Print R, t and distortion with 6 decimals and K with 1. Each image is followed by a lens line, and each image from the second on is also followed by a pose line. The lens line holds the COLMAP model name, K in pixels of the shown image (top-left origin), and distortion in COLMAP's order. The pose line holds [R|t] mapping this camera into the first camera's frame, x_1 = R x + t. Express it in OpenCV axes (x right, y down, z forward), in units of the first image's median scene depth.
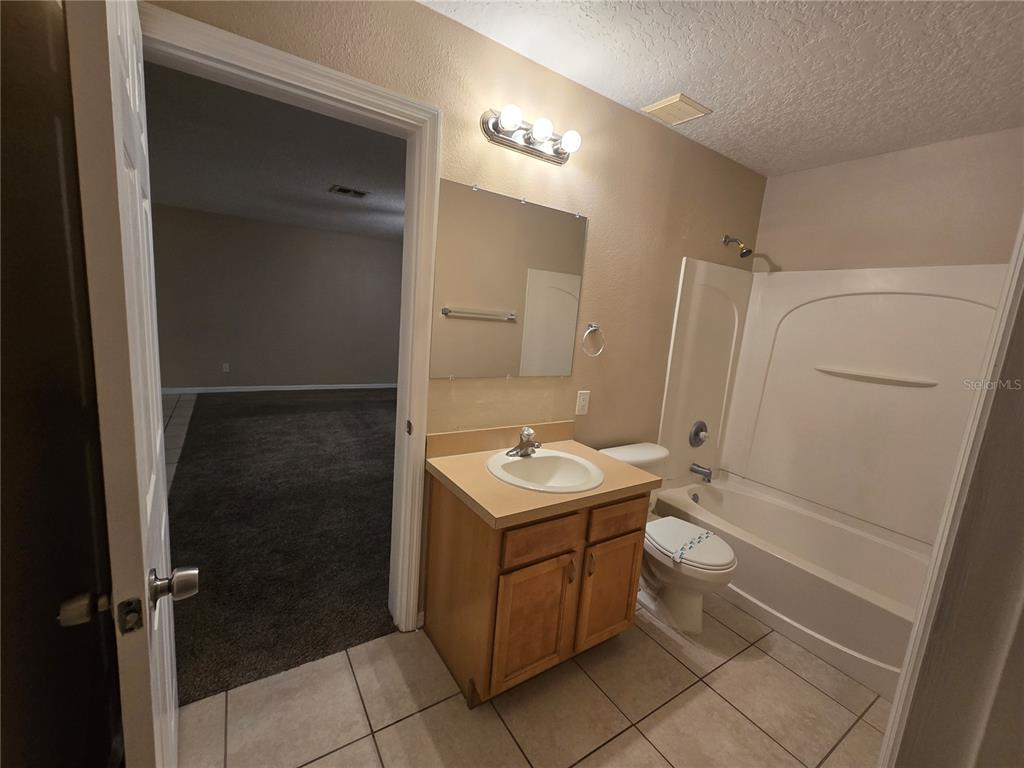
lens RADIAL K [[426.1, 0, 512.0], [0, 426.1, 384.0], [0, 0, 1]] dist [-0.001887, -0.000189]
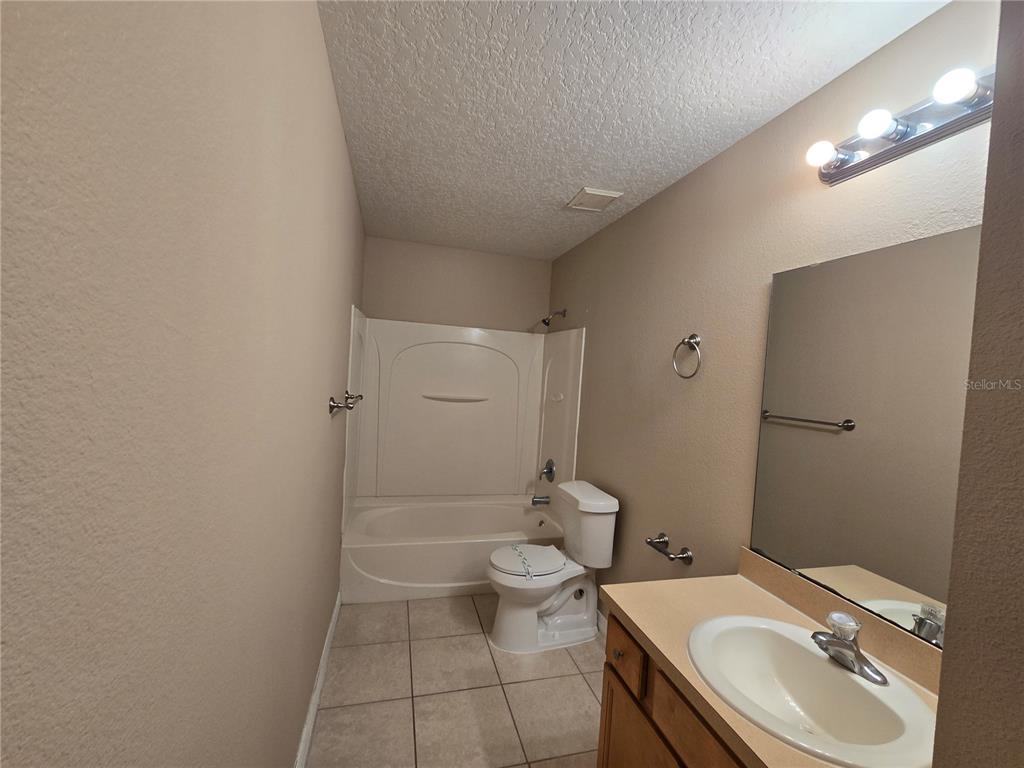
lens RADIAL K [[426.1, 0, 512.0], [0, 426.1, 384.0], [0, 0, 1]] dist [-0.001887, -0.000189]
pose [[-0.357138, -0.076474, -0.930916, 0.718084], [-0.245074, 0.969398, 0.014385, -0.084960], [0.901328, 0.233281, -0.364950, 0.738401]]
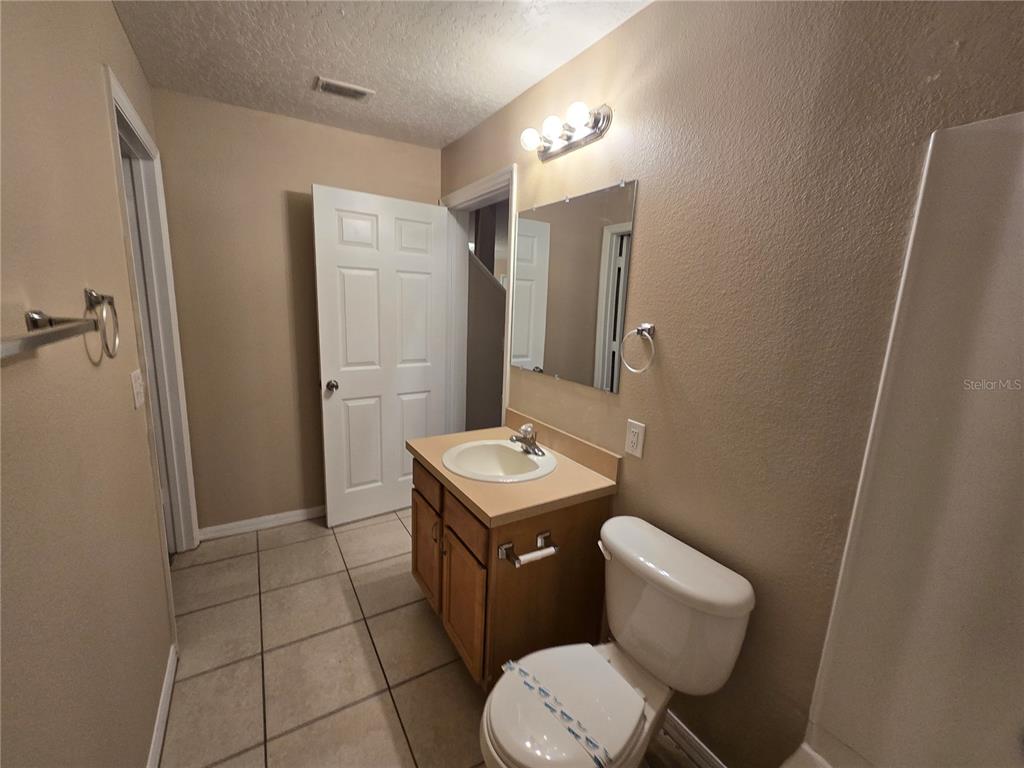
lens RADIAL K [[426.1, 0, 512.0], [0, 426.1, 384.0], [0, 0, 1]] dist [-0.001887, -0.000189]
pose [[-0.029502, 0.103138, -0.994229, 1.025566], [-0.205355, 0.972820, 0.107010, -0.090432], [0.978243, 0.207327, -0.007520, 0.943457]]
